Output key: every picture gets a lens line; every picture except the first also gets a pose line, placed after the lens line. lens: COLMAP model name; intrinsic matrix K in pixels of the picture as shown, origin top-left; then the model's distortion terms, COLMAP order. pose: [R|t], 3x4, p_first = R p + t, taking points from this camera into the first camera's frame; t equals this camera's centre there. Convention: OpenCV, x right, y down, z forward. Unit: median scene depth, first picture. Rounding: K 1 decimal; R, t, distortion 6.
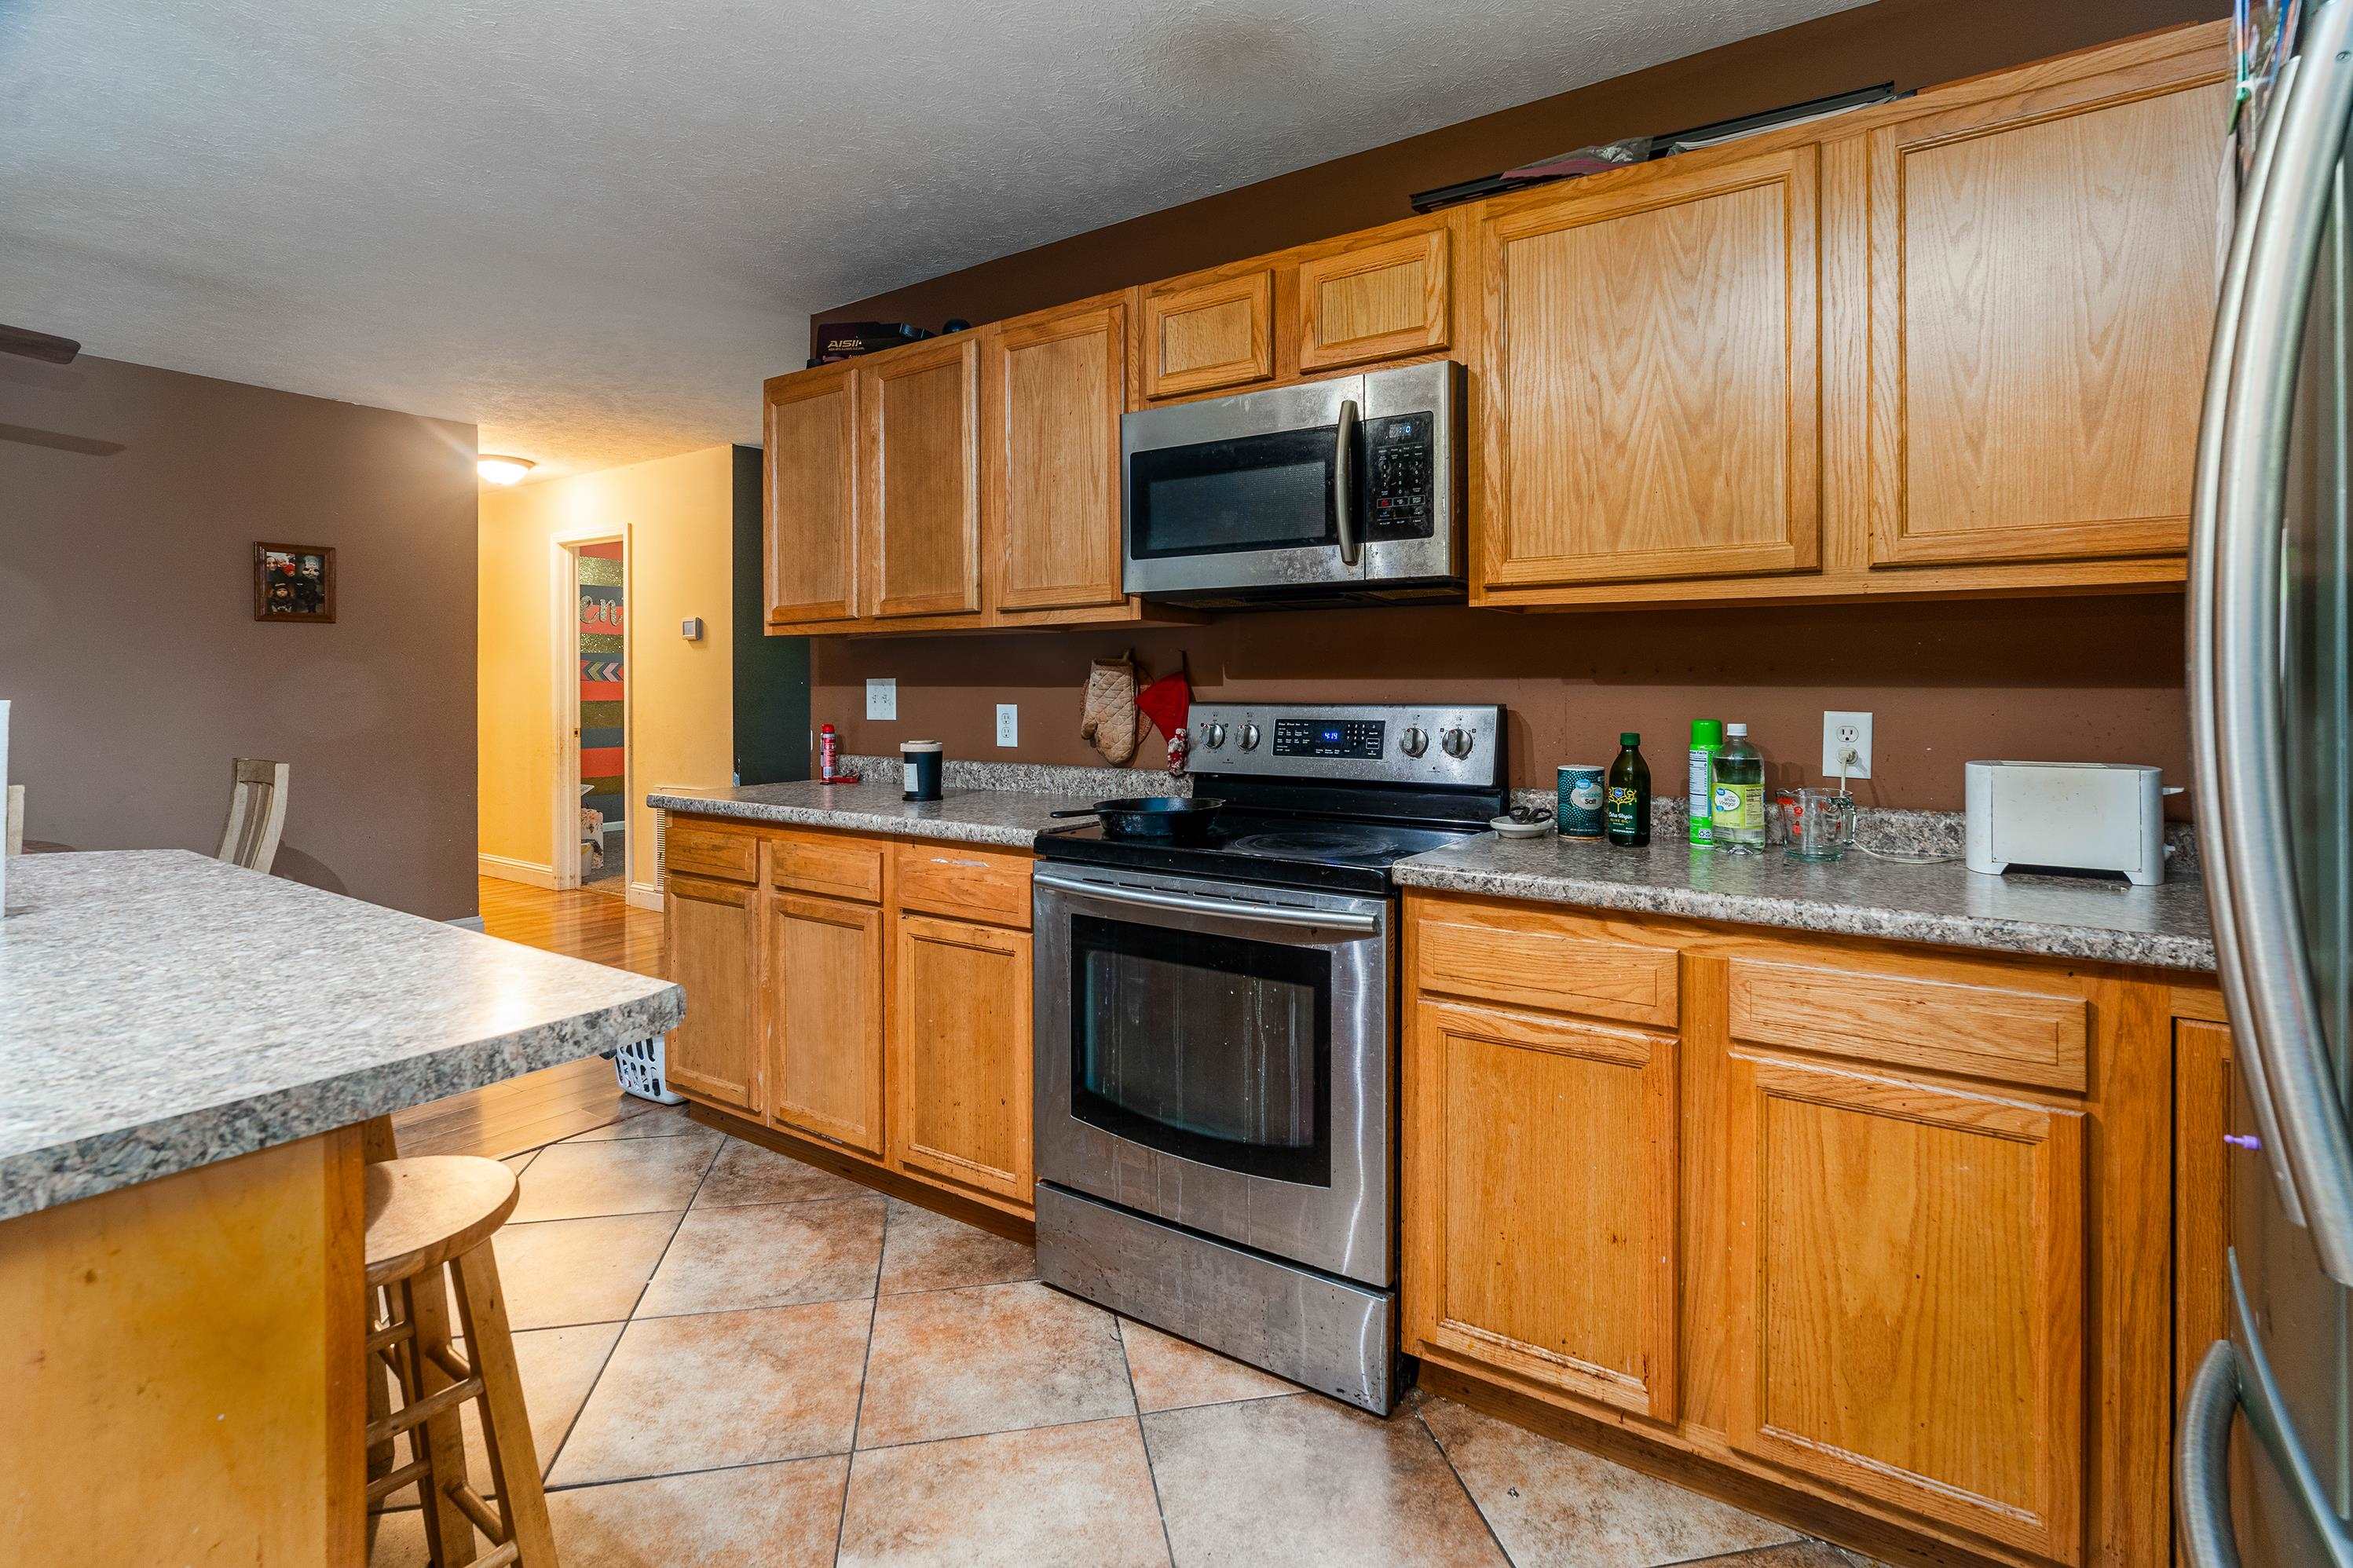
lens RADIAL K [[1101.1, 0, 1184.7], [0, 1101.1, 695.1], [0, 0, 1]] dist [-0.000506, 0.000124]
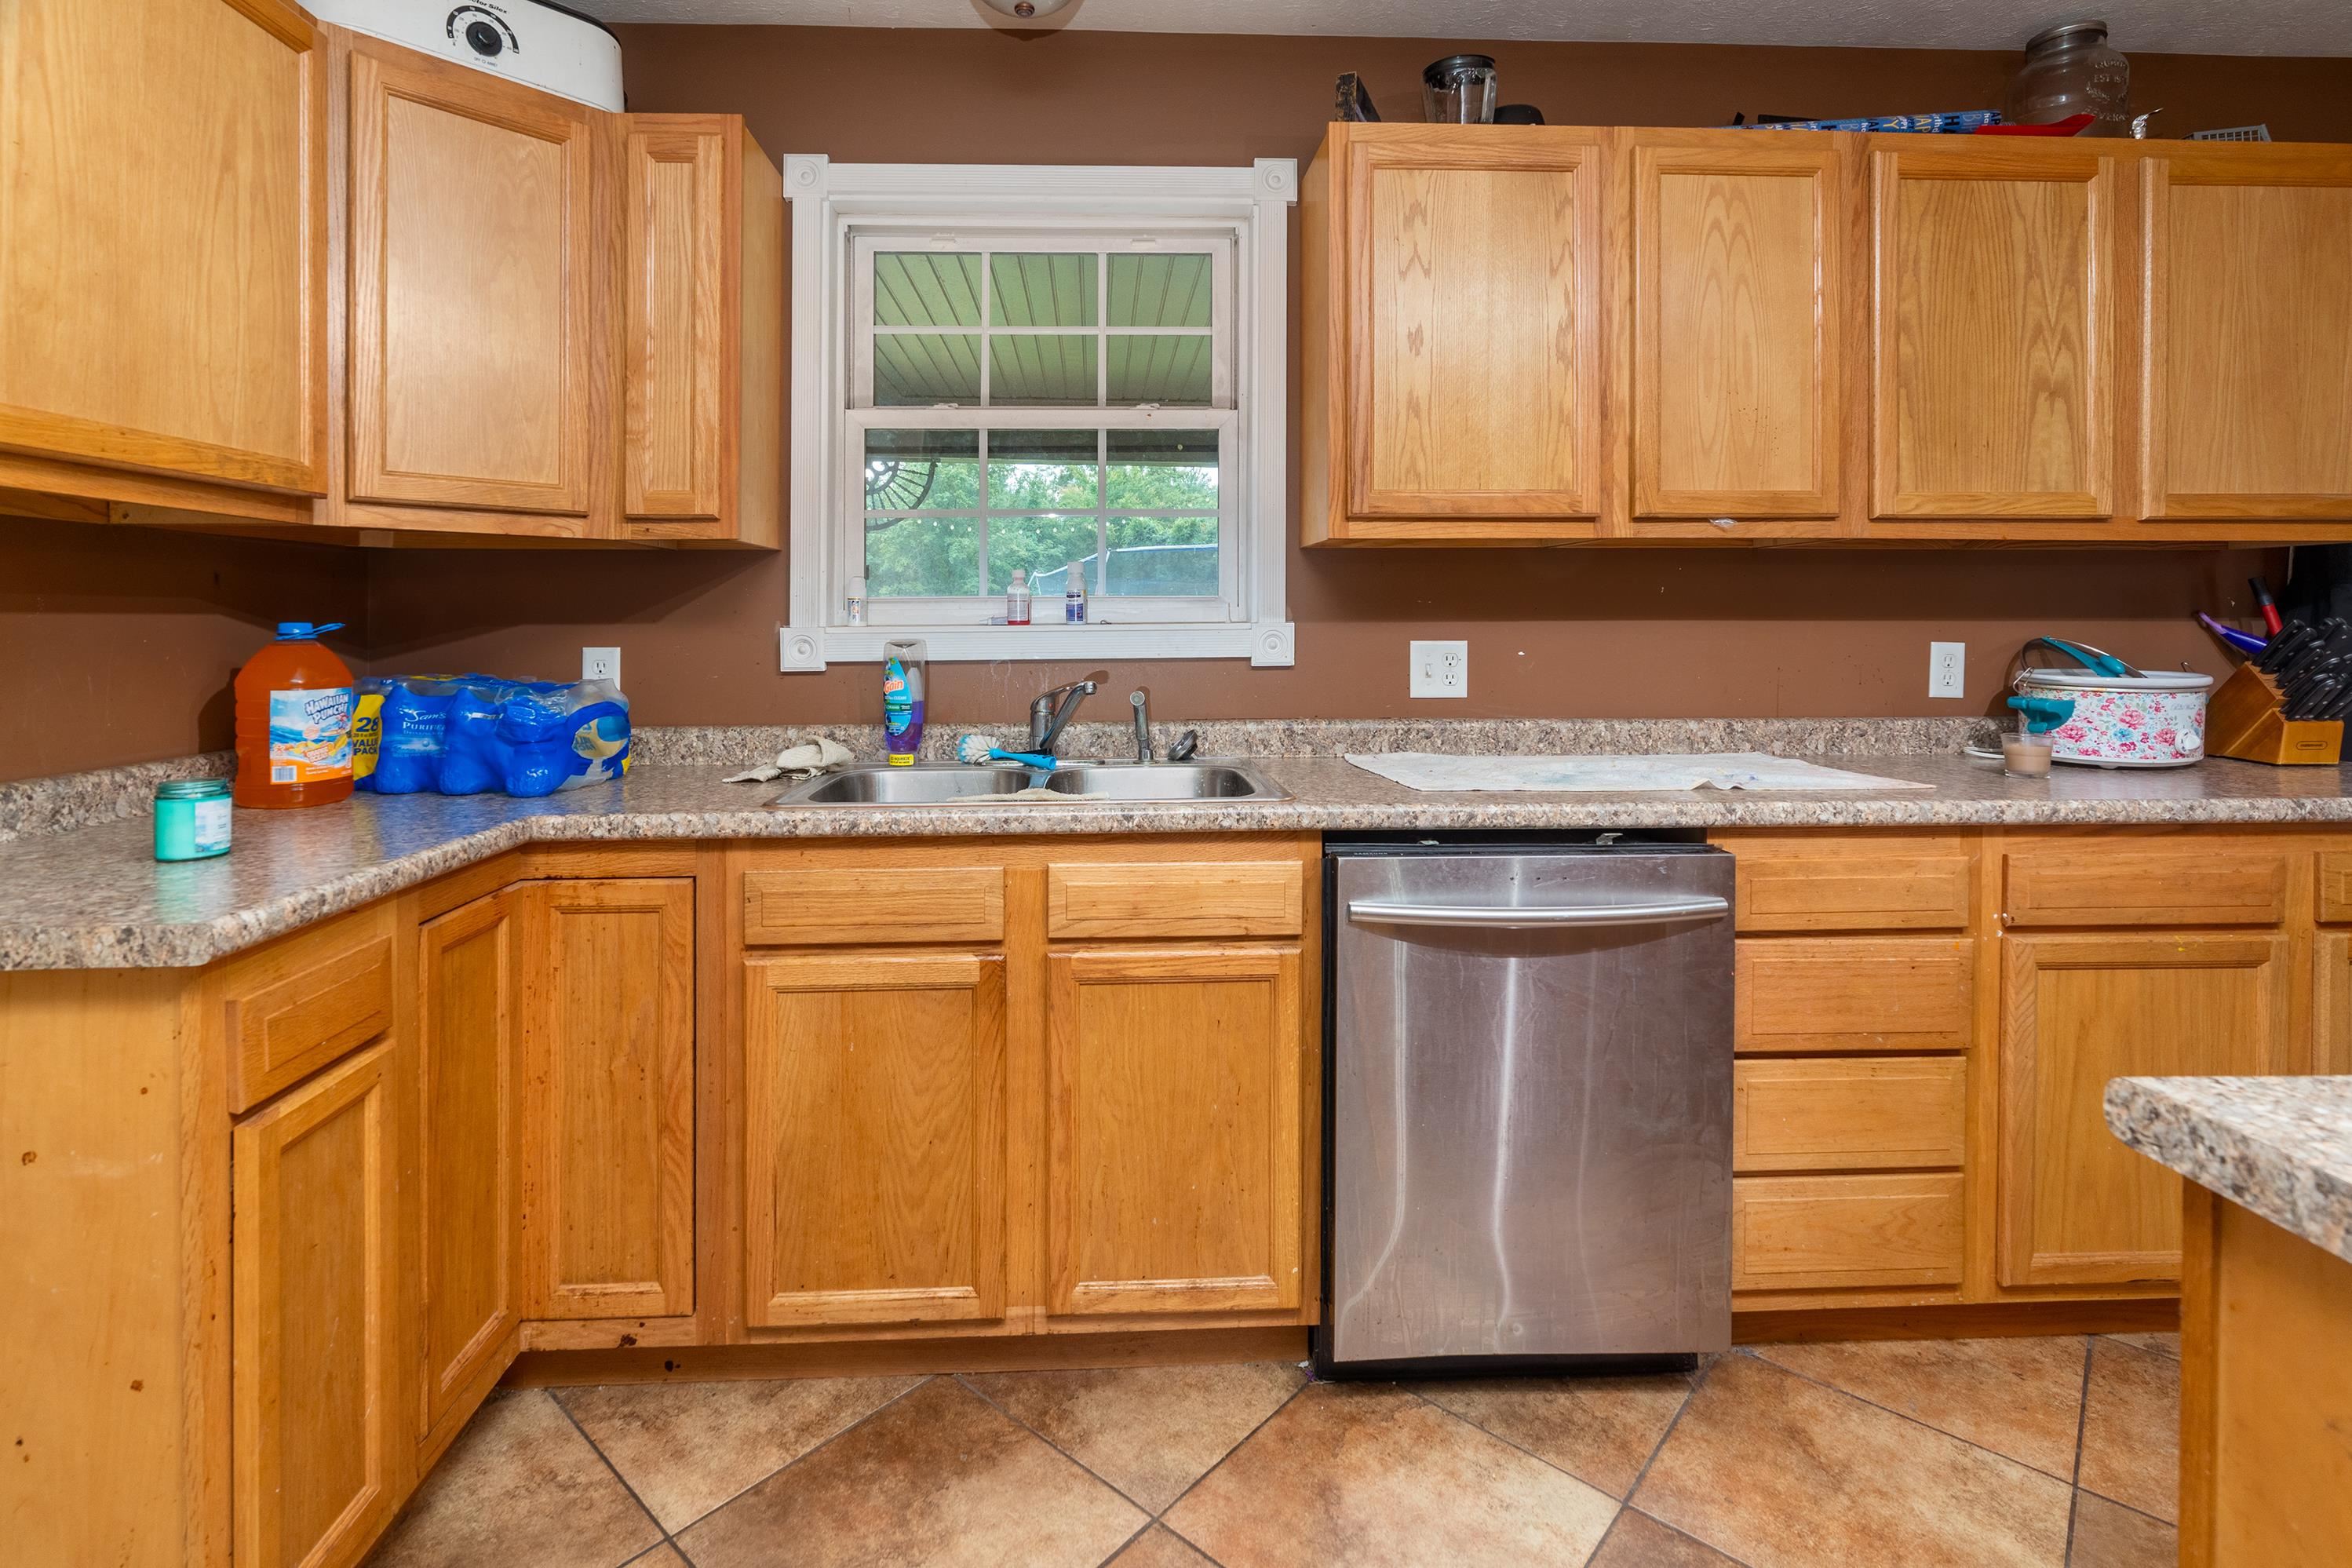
lens RADIAL K [[1125.4, 0, 1110.9], [0, 1125.4, 624.8], [0, 0, 1]] dist [-0.002612, -0.000300]
pose [[0.805107, -0.004931, 0.593109, -0.719026], [0.004678, 0.999987, 0.001963, -0.004554], [-0.593111, 0.001194, 0.805119, 0.472685]]
